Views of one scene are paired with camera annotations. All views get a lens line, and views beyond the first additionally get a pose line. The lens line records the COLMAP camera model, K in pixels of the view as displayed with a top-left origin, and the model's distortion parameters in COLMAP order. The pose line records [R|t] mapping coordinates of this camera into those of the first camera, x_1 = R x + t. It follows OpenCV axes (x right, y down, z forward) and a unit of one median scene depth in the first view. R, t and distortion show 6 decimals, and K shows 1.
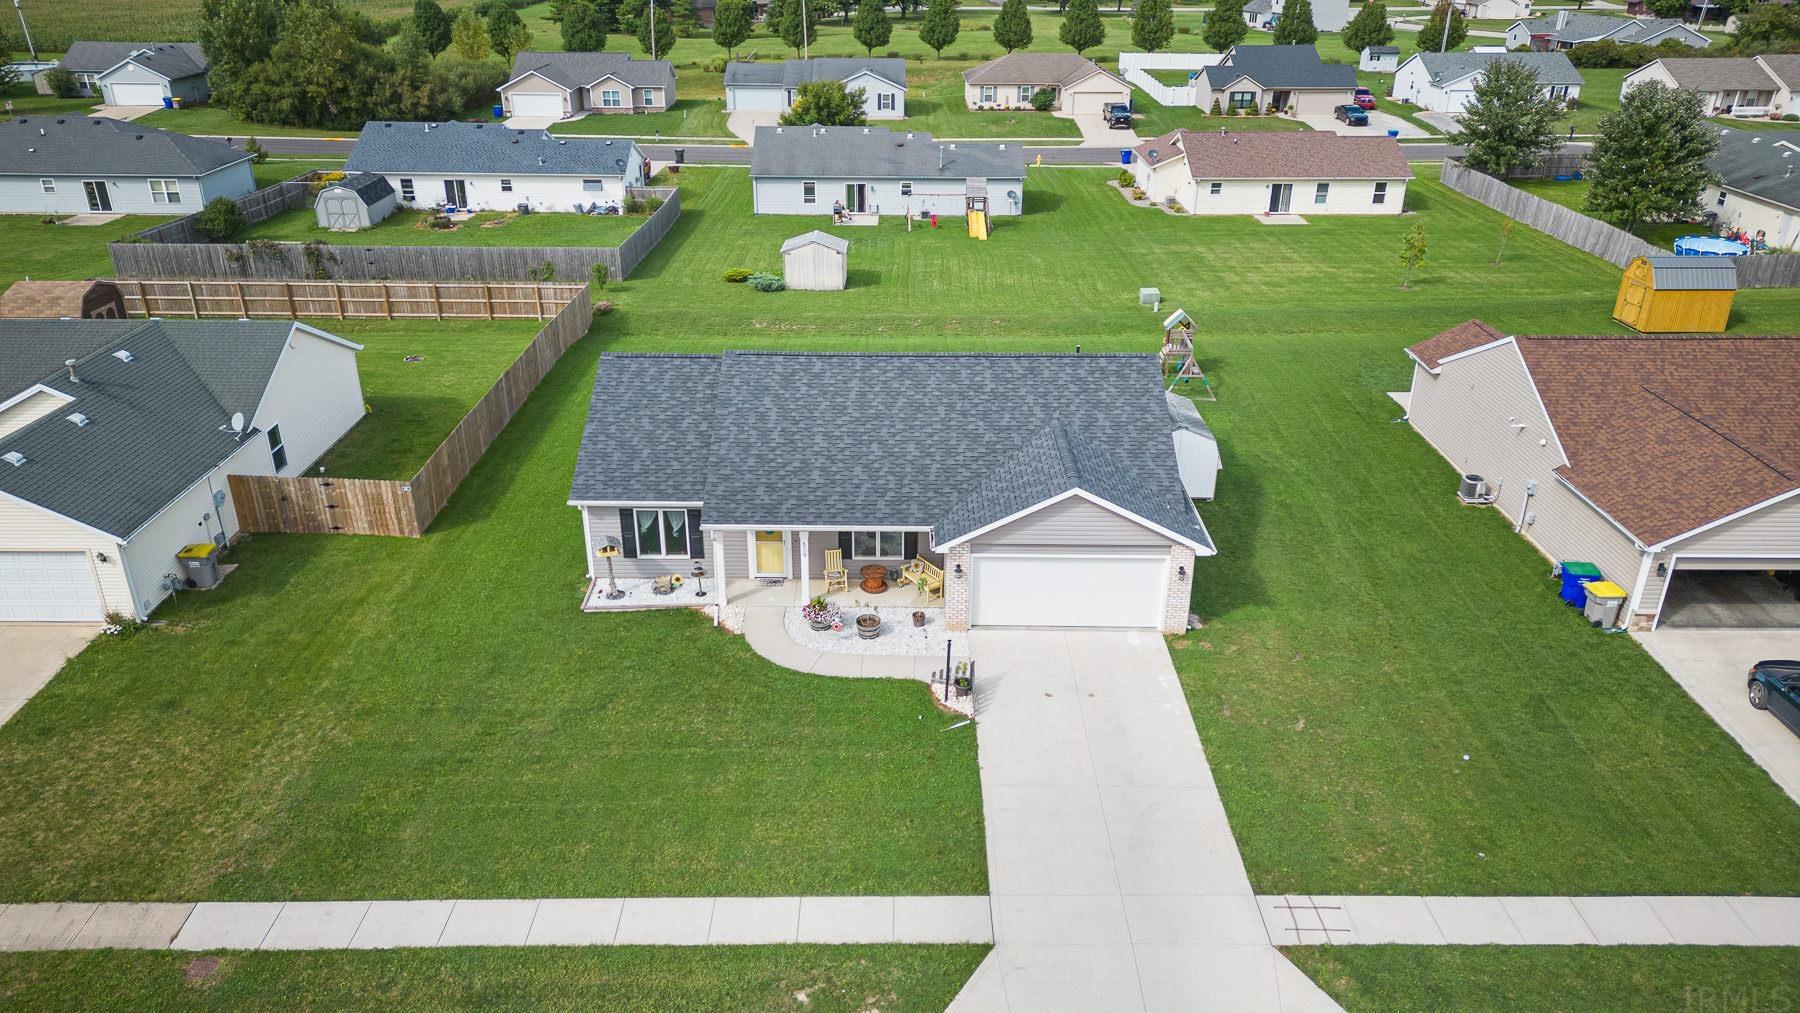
lens RADIAL K [[1254.9, 0, 900.0], [0, 1254.9, 506.5], [0, 0, 1]] dist [0.051843, -0.003599]
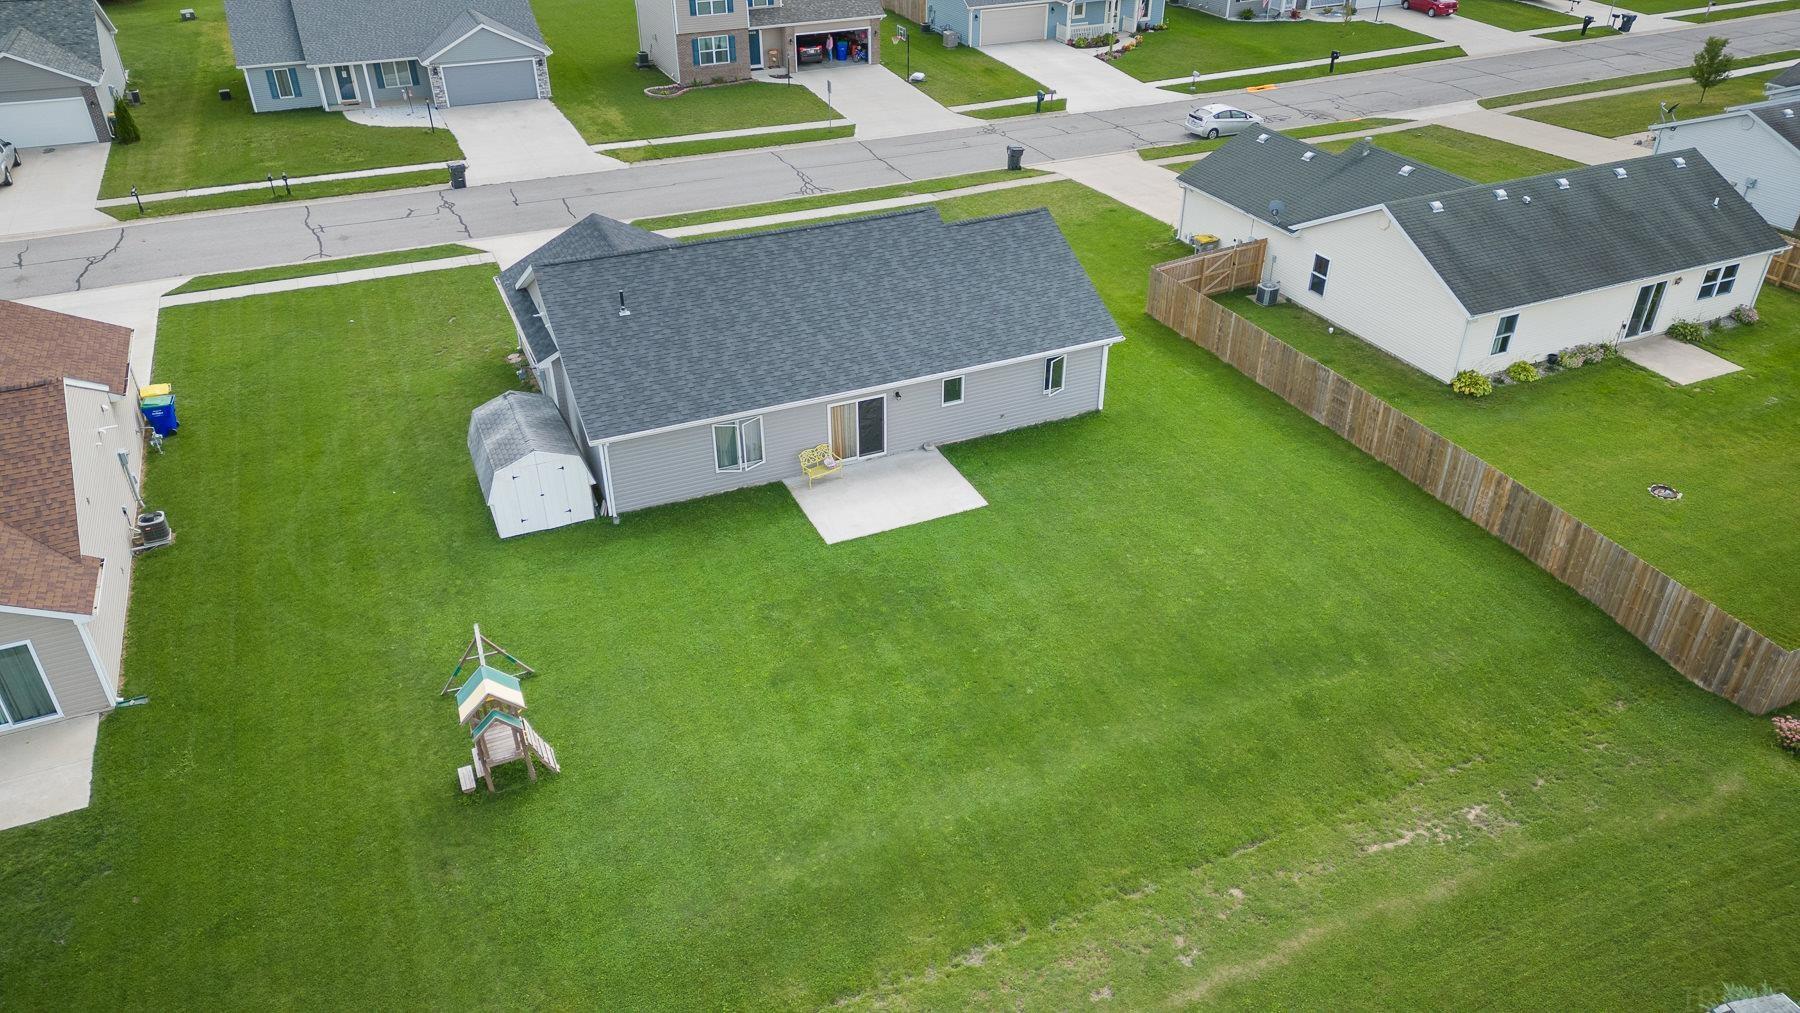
lens RADIAL K [[1254.9, 0, 900.0], [0, 1254.9, 506.5], [0, 0, 1]] dist [0.051843, -0.003599]
pose [[-0.912137, 0.212191, -0.350686, 0.356971], [-0.178249, 0.565086, 0.805547, -0.929470], [0.369098, 0.797279, -0.477613, 1.869333]]
